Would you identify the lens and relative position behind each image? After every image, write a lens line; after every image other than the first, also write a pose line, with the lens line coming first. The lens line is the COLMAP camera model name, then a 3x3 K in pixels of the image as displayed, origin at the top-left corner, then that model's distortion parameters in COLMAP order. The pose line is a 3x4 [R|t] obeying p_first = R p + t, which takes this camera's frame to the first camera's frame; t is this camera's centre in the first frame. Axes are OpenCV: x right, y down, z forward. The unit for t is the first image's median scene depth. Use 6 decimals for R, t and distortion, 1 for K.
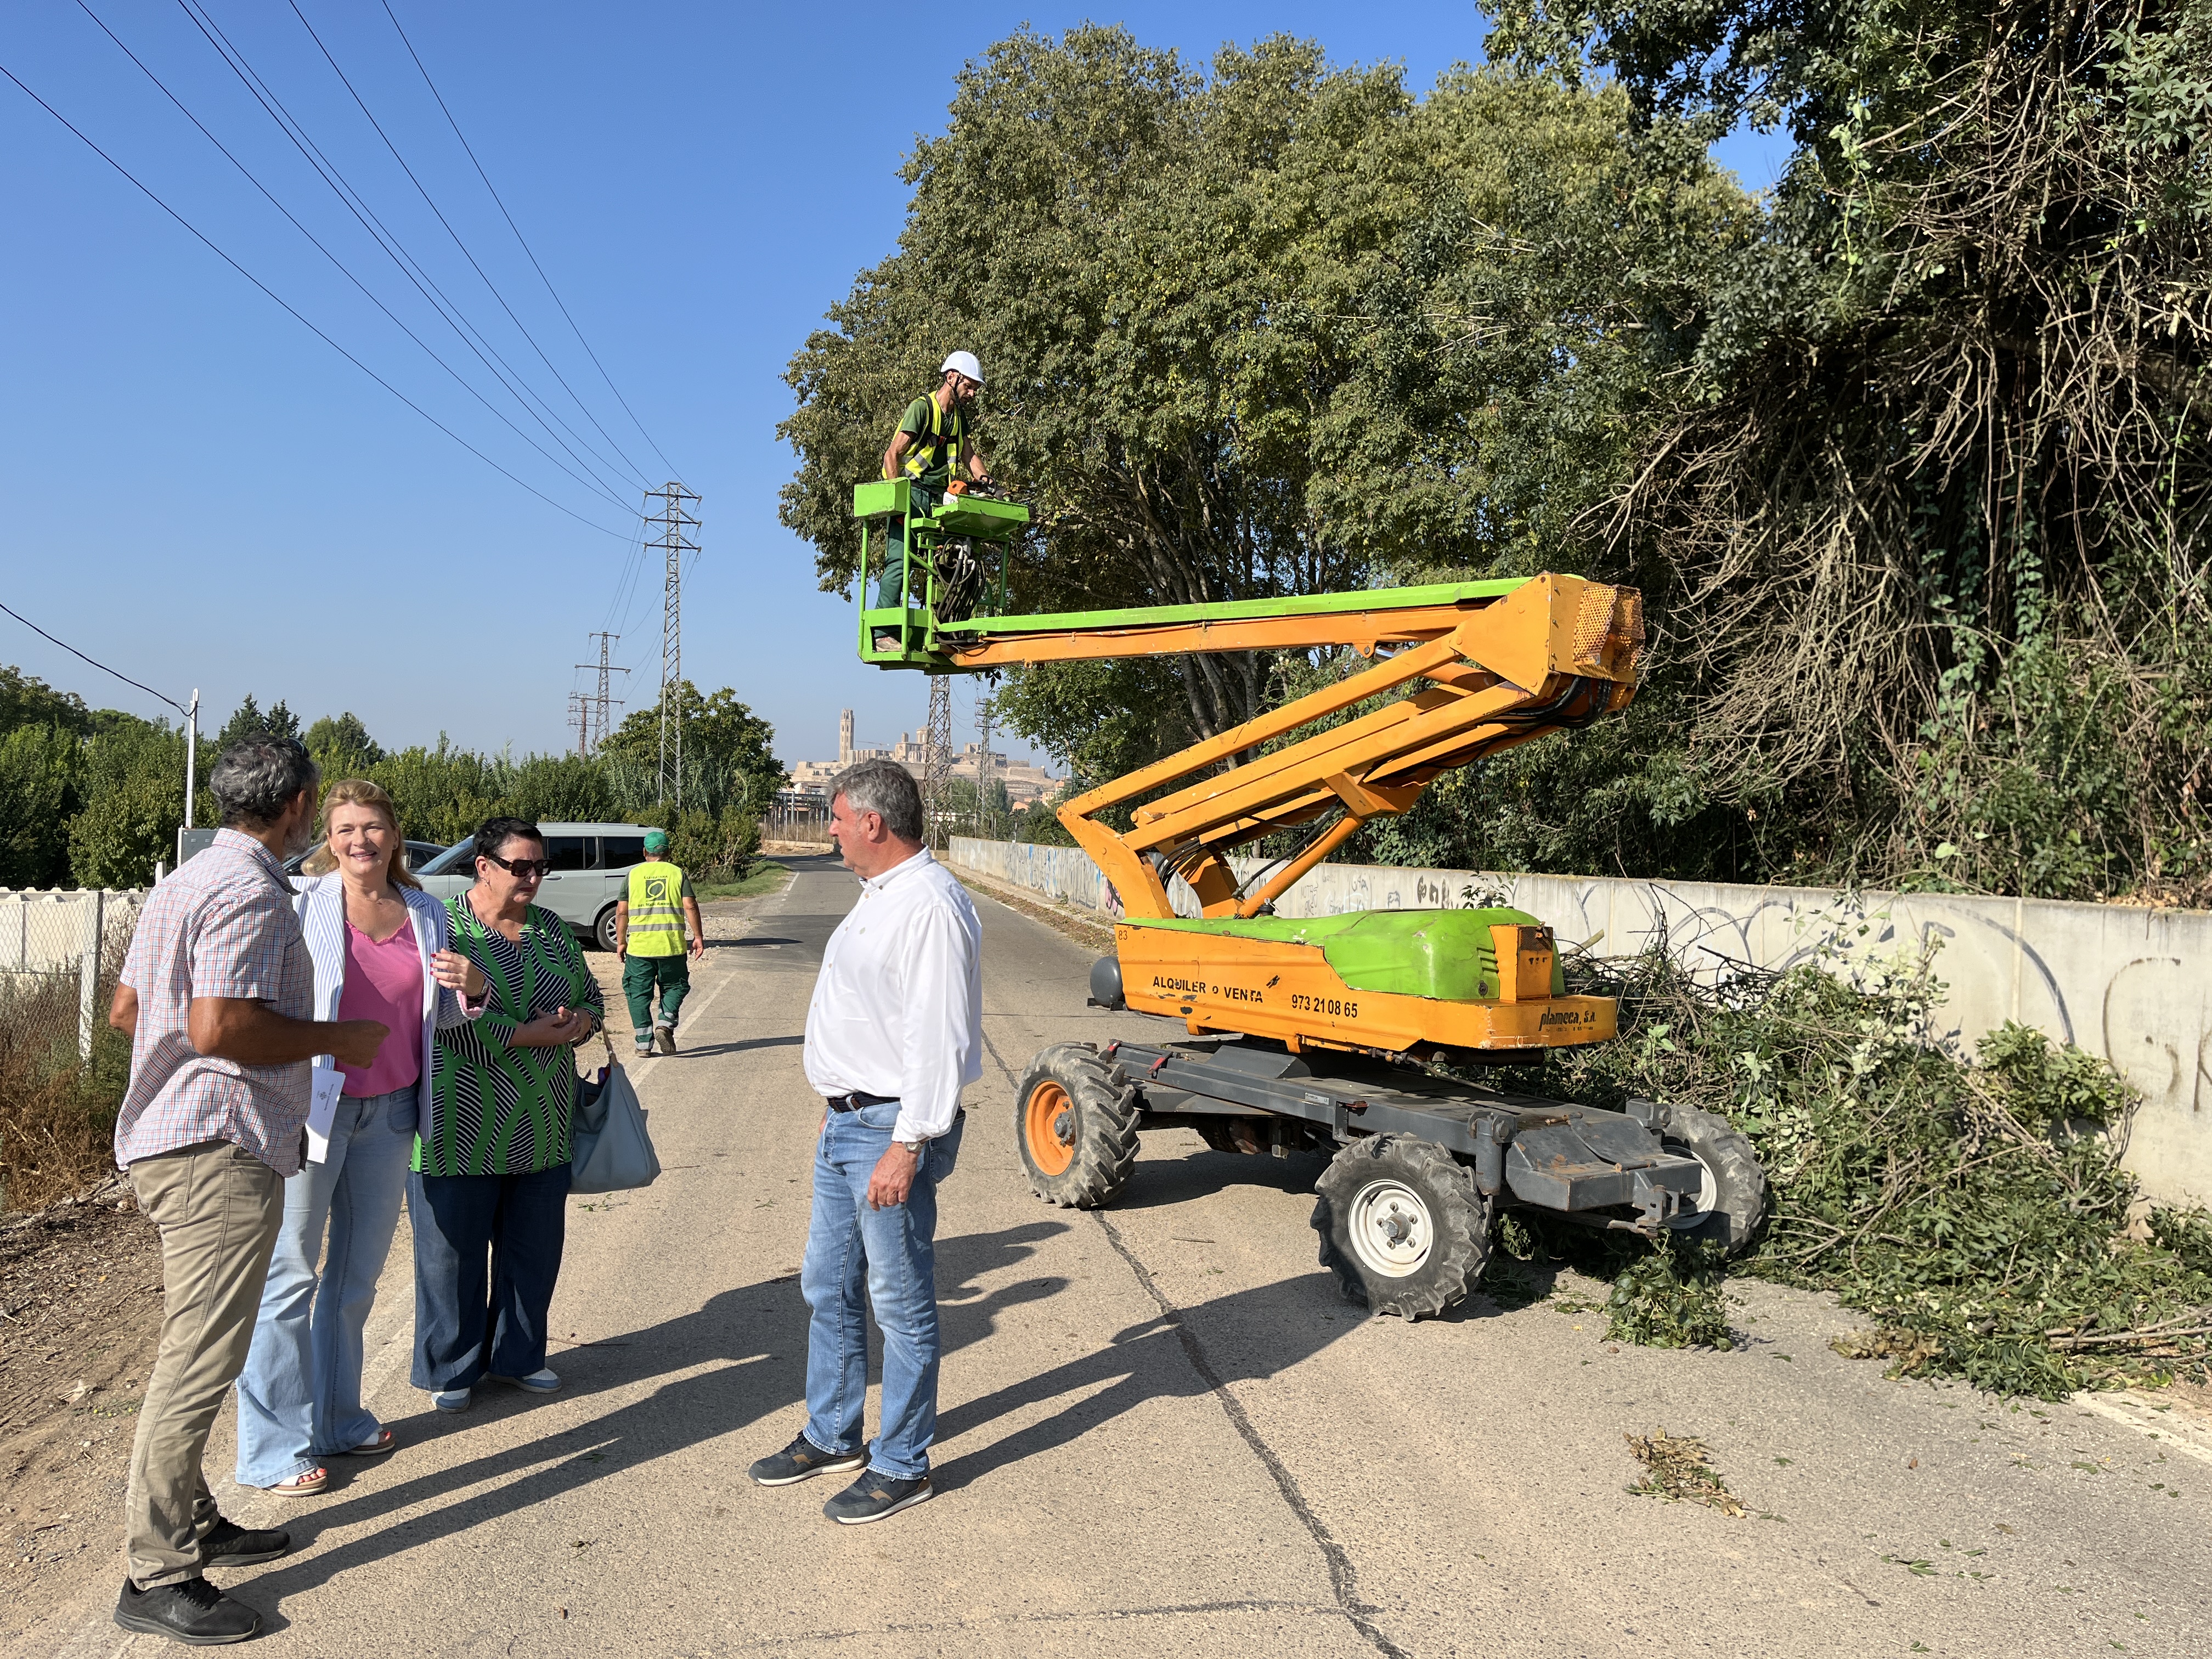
lens RADIAL K [[1636.2, 0, 1106.0], [0, 1636.2, 829.5], [0, 0, 1]] dist [0.072489, -0.102058]
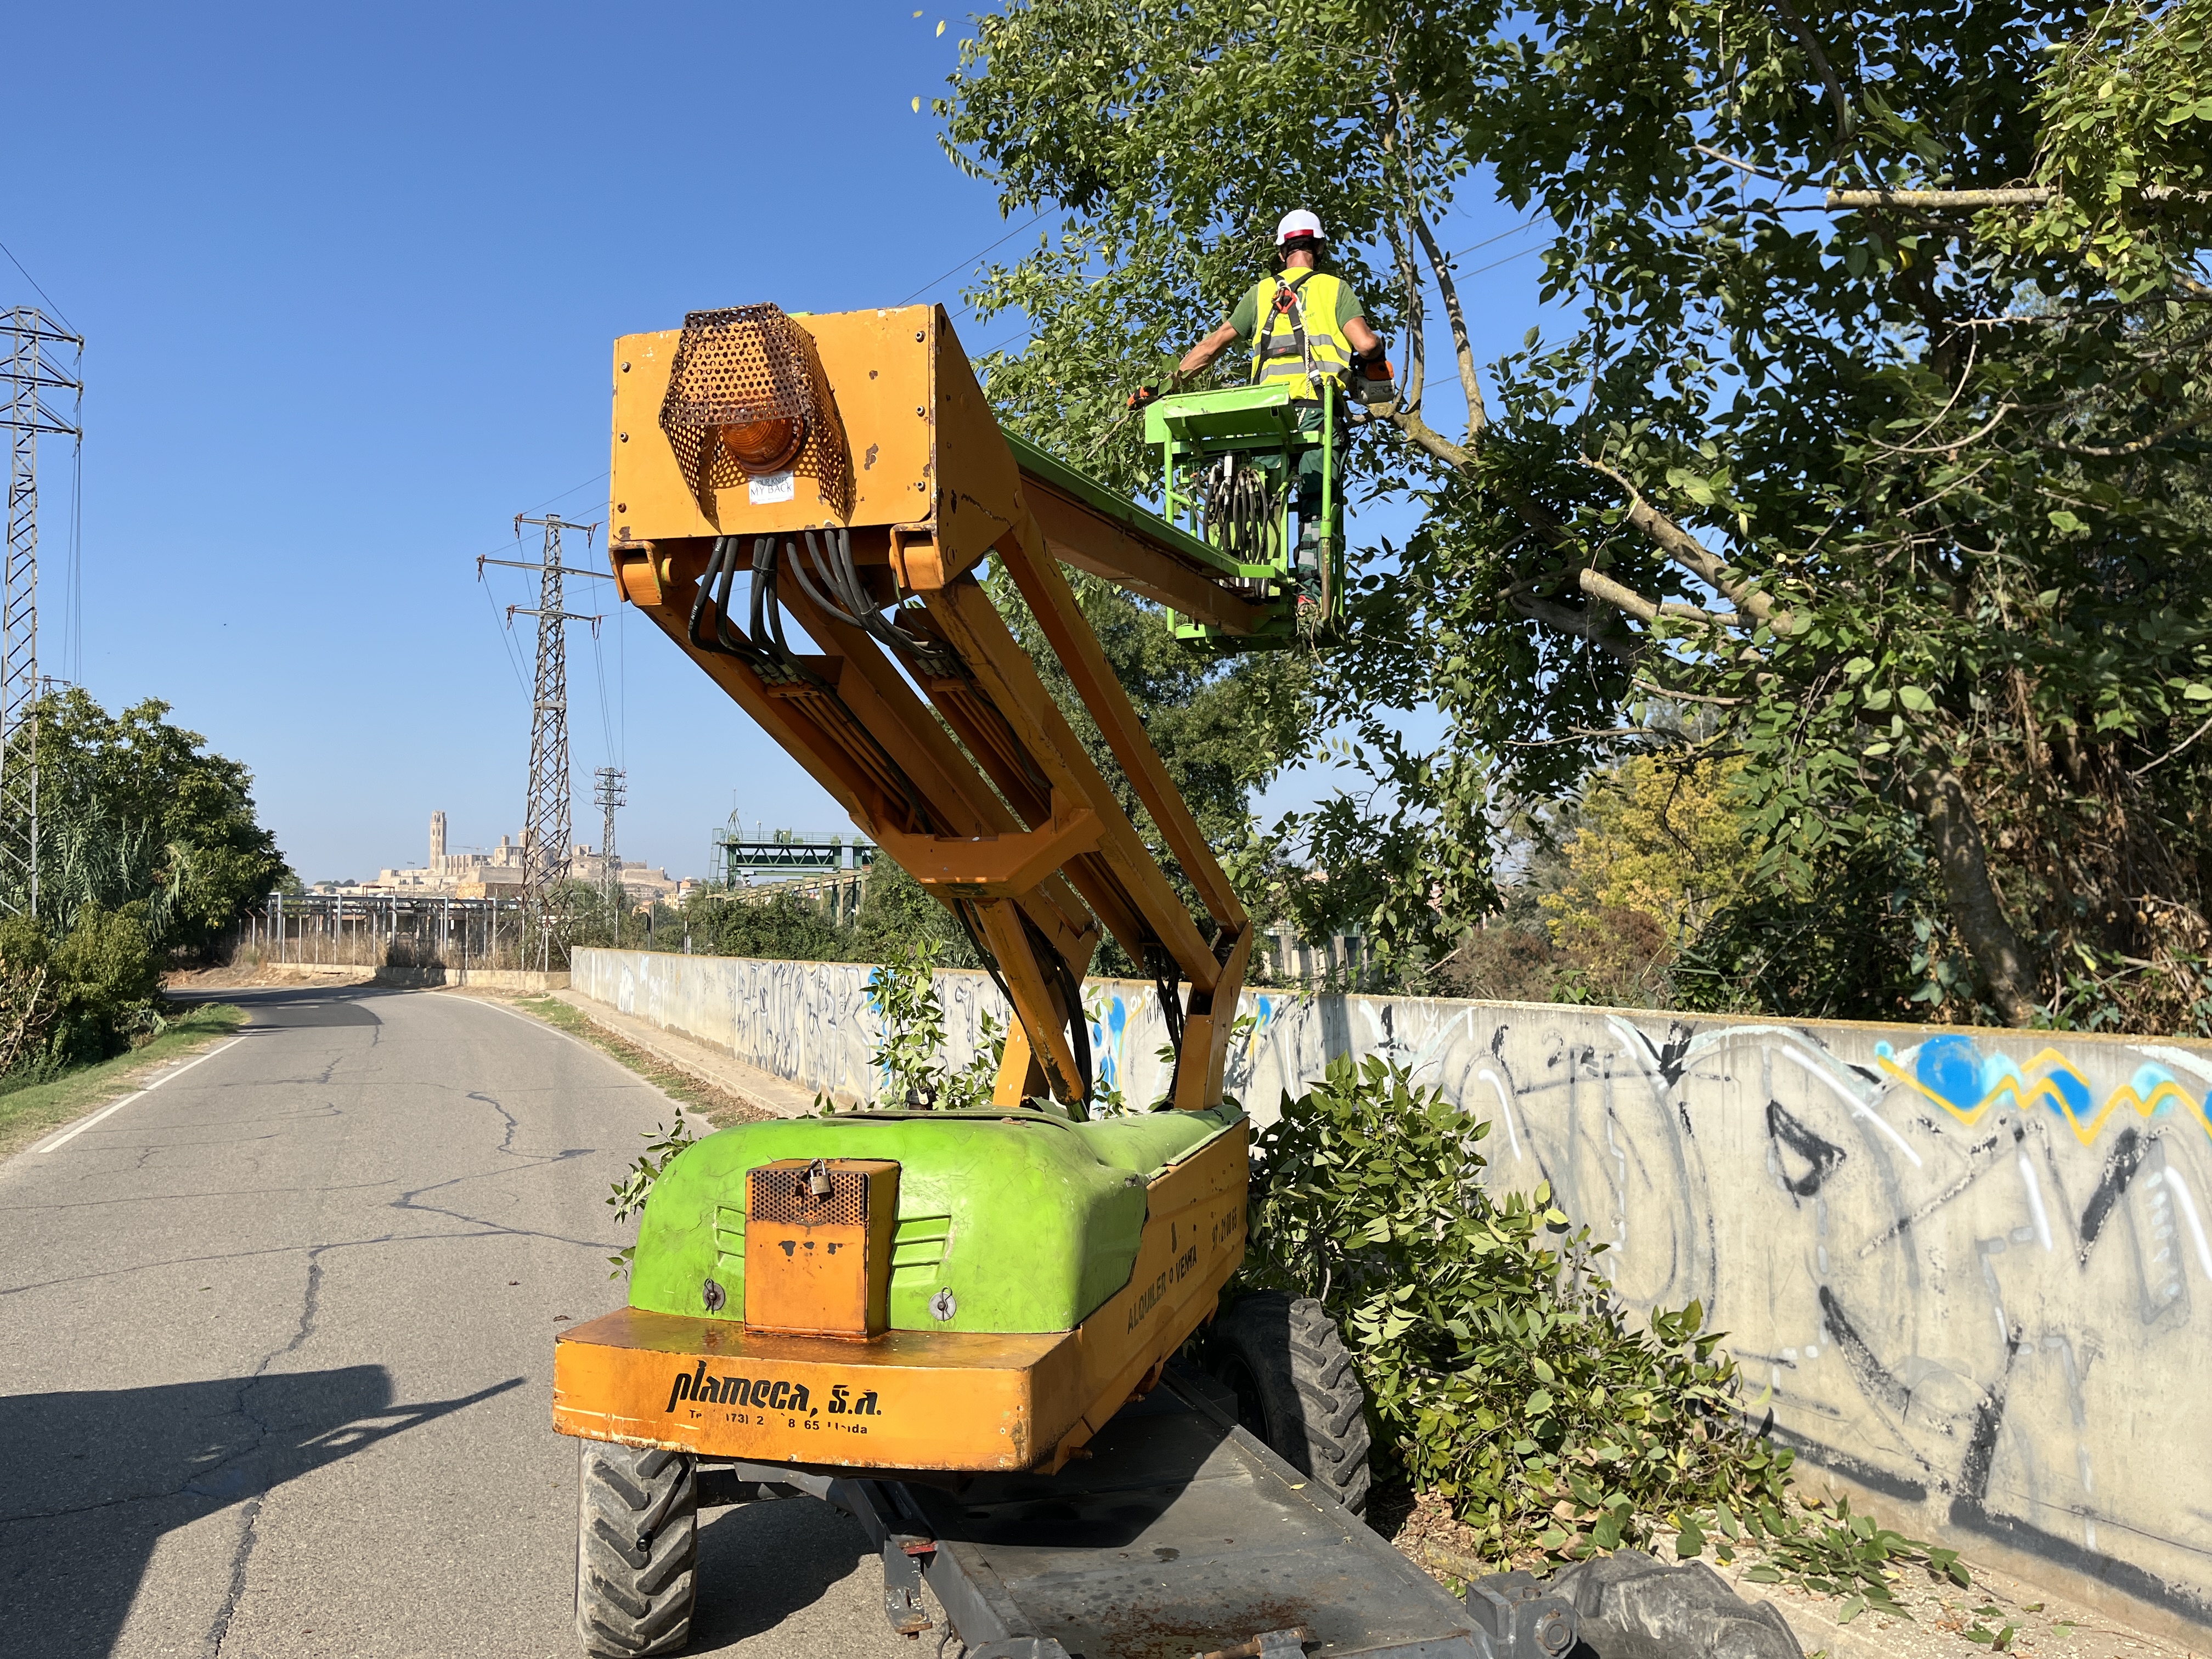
lens RADIAL K [[1636.2, 0, 1106.0], [0, 1636.2, 829.5], [0, 0, 1]] dist [0.072489, -0.102058]
pose [[0.974162, -0.020009, 0.224961, -0.039595], [0.033216, 0.997929, -0.055081, 0.000873], [-0.223393, 0.061130, 0.972810, 0.369068]]
